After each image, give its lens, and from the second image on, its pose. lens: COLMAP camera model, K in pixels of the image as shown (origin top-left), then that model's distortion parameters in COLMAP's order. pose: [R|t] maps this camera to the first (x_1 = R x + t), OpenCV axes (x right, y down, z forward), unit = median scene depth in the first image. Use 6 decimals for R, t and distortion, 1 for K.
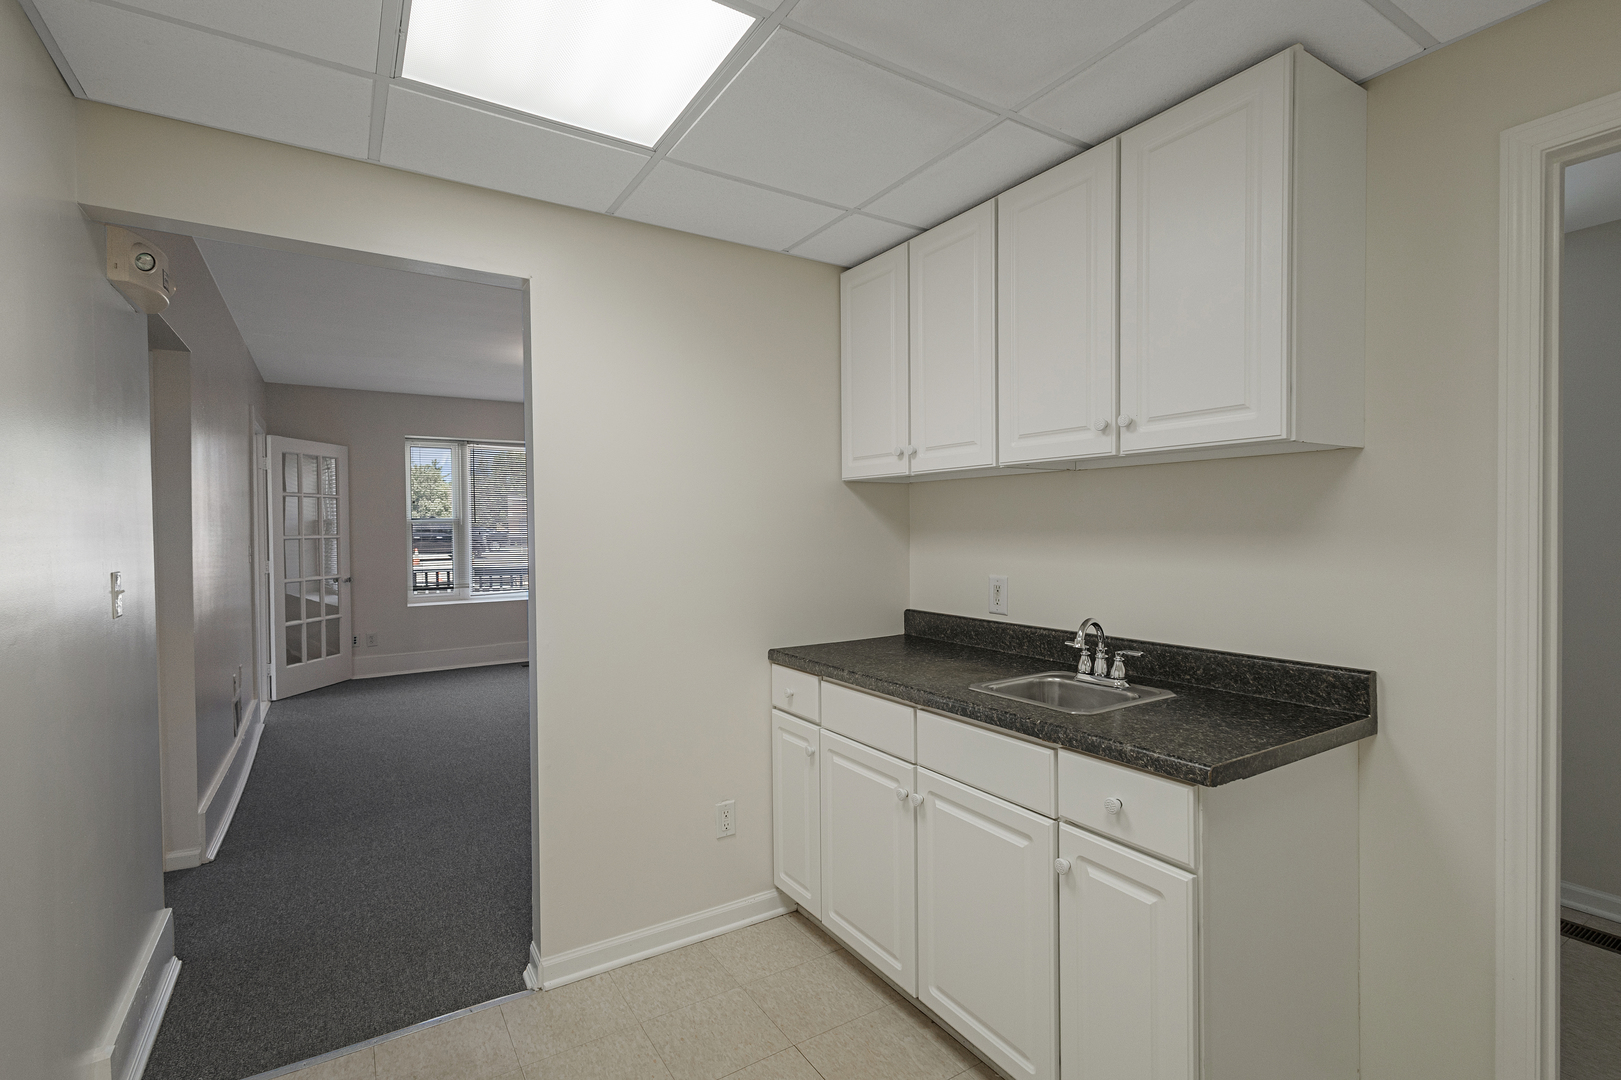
lens RADIAL K [[746.8, 0, 810.5], [0, 746.8, 540.0], [0, 0, 1]] dist [0.000360, -0.000204]
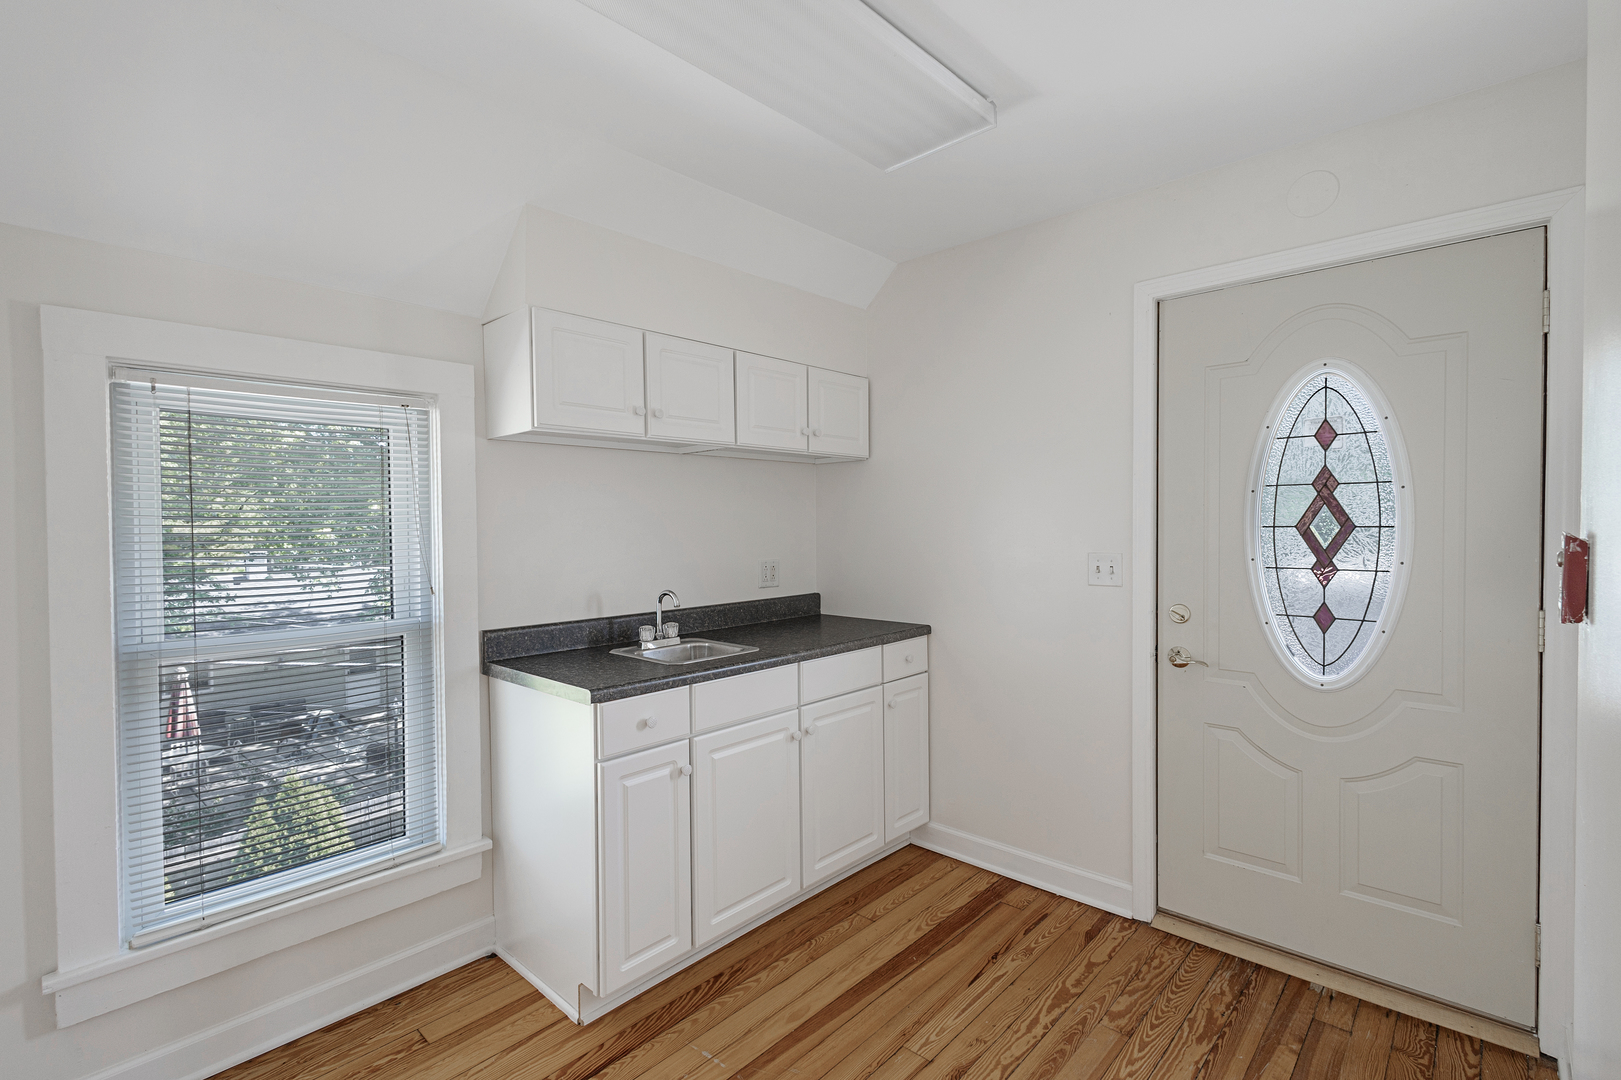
lens RADIAL K [[750.4, 0, 811.9], [0, 750.4, 515.0], [0, 0, 1]] dist [-0.046628, -0.000162]
pose [[-0.266908, -0.011659, 0.963652, -0.856502], [0.001750, 0.999919, 0.012583, -0.003742], [-0.963721, 0.005045, -0.266866, 1.132475]]
